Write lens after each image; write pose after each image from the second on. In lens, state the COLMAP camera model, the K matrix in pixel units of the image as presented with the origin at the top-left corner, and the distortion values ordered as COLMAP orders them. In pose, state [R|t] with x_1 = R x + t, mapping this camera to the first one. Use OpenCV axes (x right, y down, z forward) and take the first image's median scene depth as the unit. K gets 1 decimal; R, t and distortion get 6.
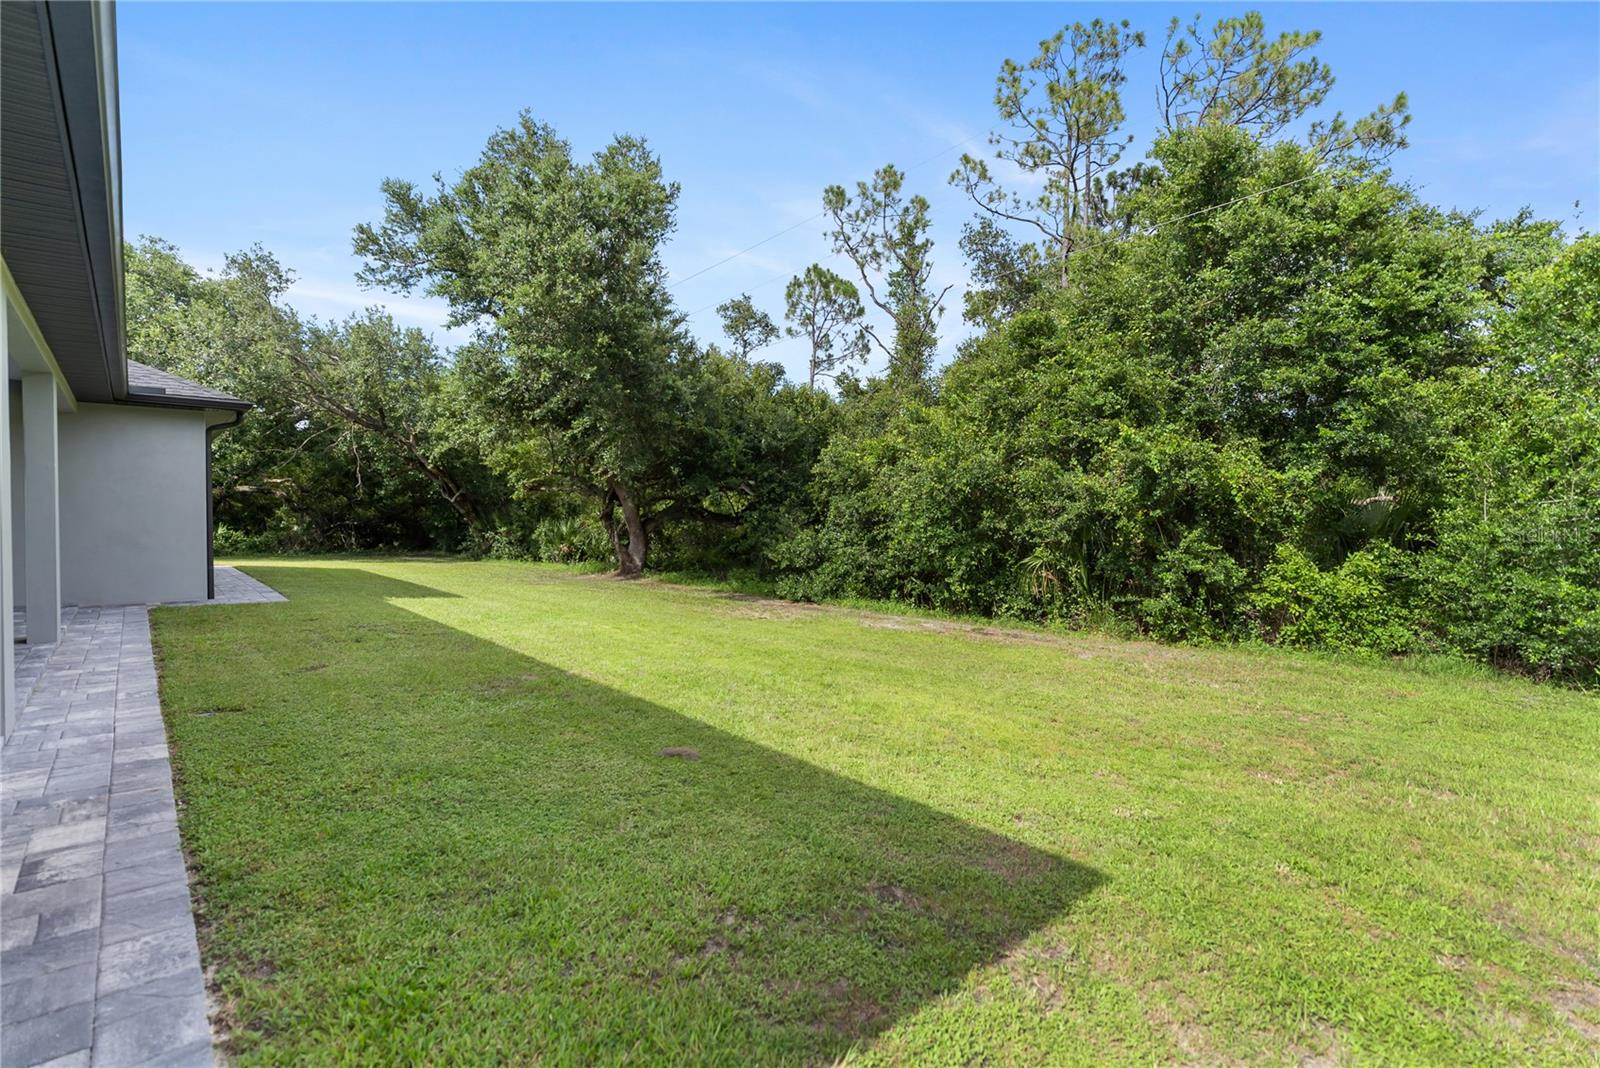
lens RADIAL K [[729.5, 0, 802.2], [0, 729.5, 526.9], [0, 0, 1]] dist [-0.000620, 0.000339]
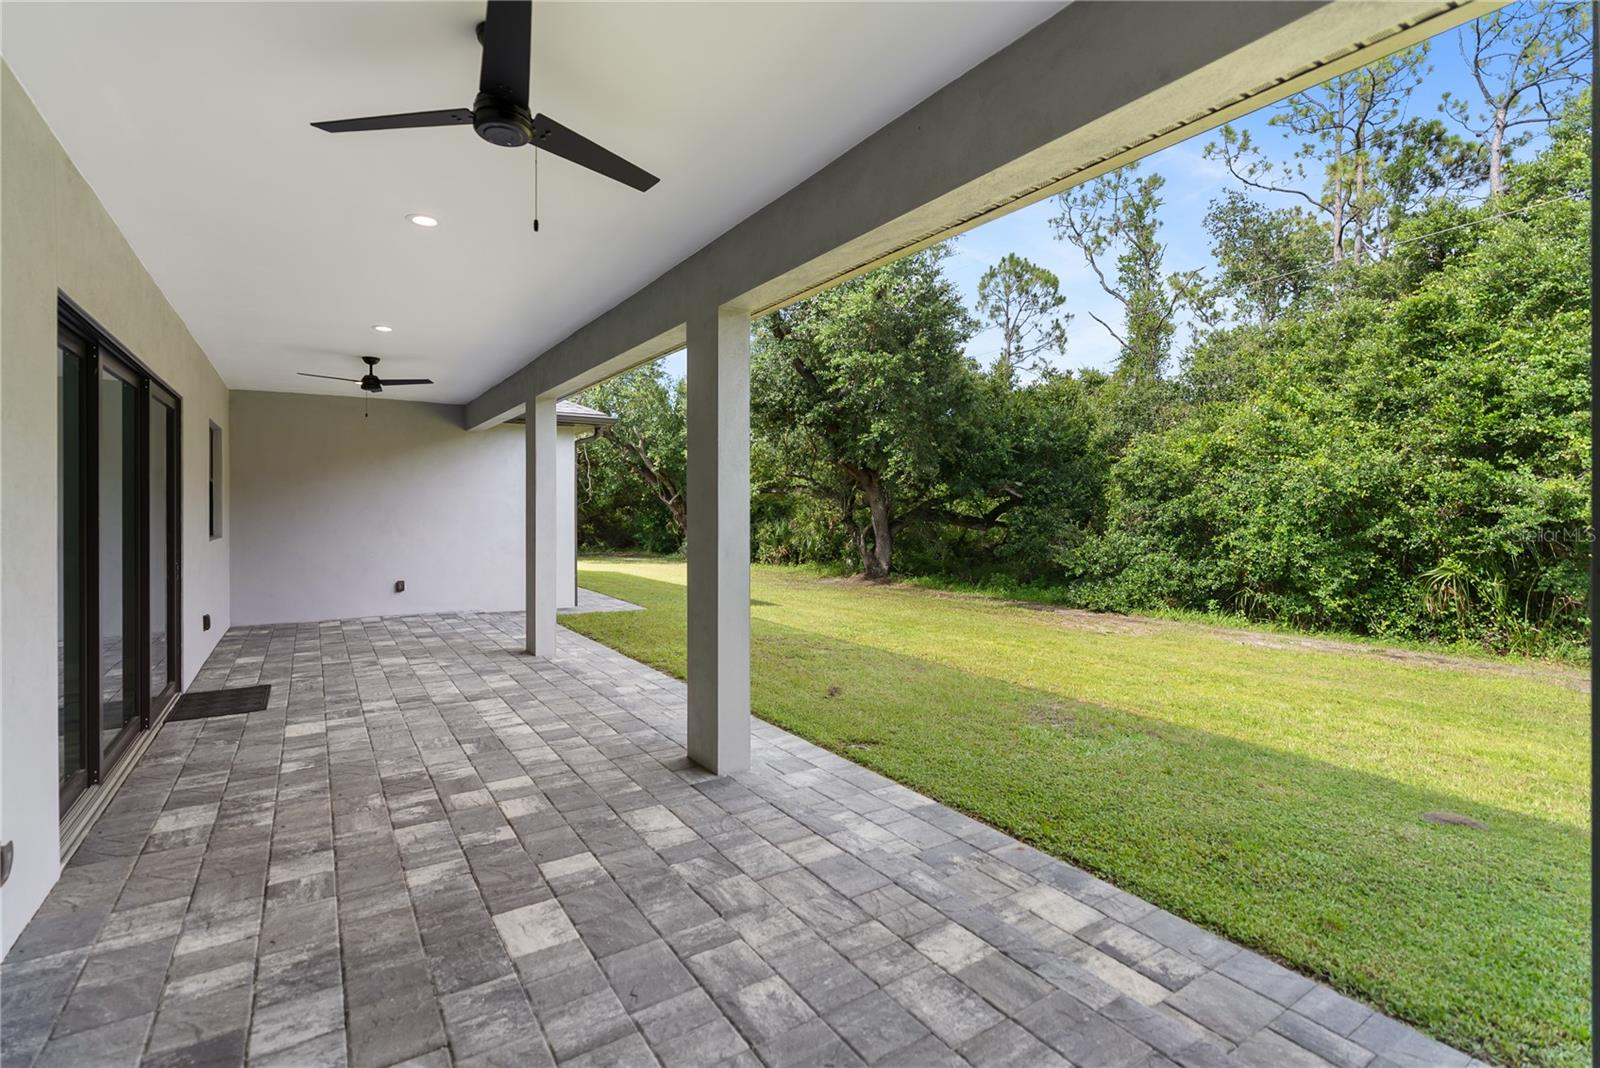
lens RADIAL K [[737.2, 0, 795.6], [0, 737.2, 507.4], [0, 0, 1]] dist [-0.001517, 0.000763]
pose [[0.987167, -0.007021, -0.159534, -0.199490], [0.003880, 0.999793, -0.019991, -0.012008], [0.159642, 0.019116, 0.986990, 0.001104]]
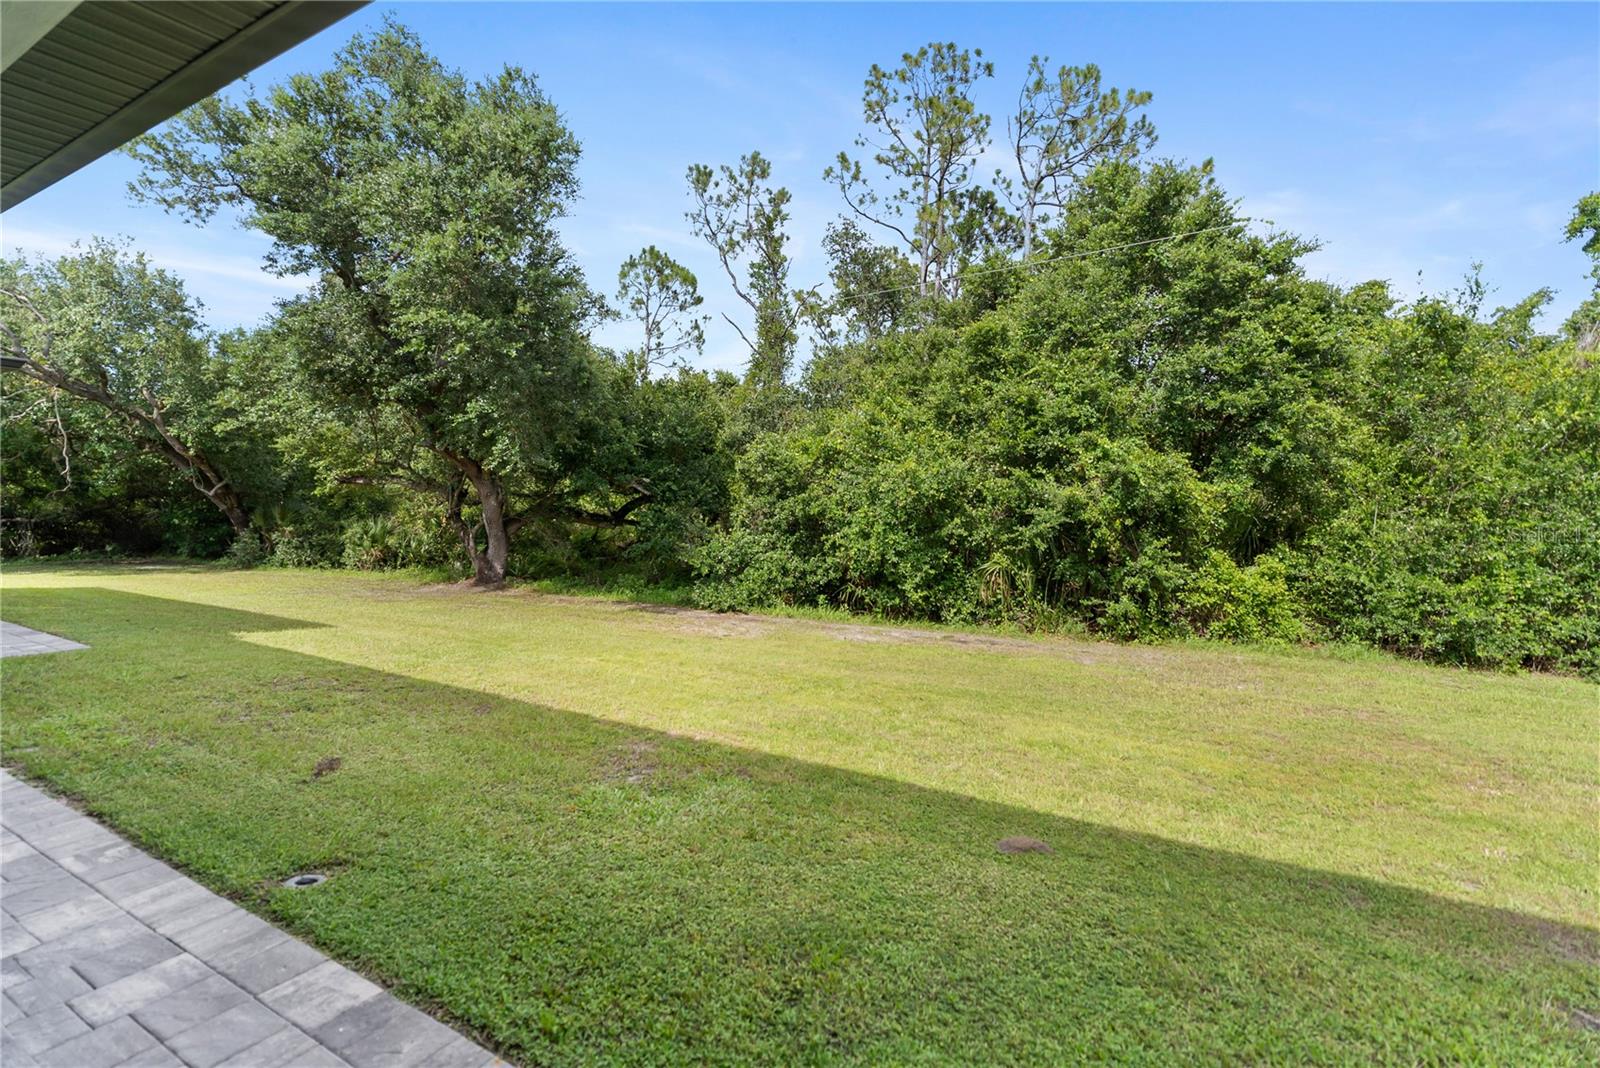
lens RADIAL K [[724.2, 0, 800.0], [0, 724.2, 534.0], [0, 0, 1]] dist [-0.005418, 0.000151]
pose [[0.951313, -0.006282, 0.308161, -0.162372], [-0.000251, 0.999776, 0.021154, -0.013059], [-0.308225, -0.020201, 0.951099, 0.080527]]
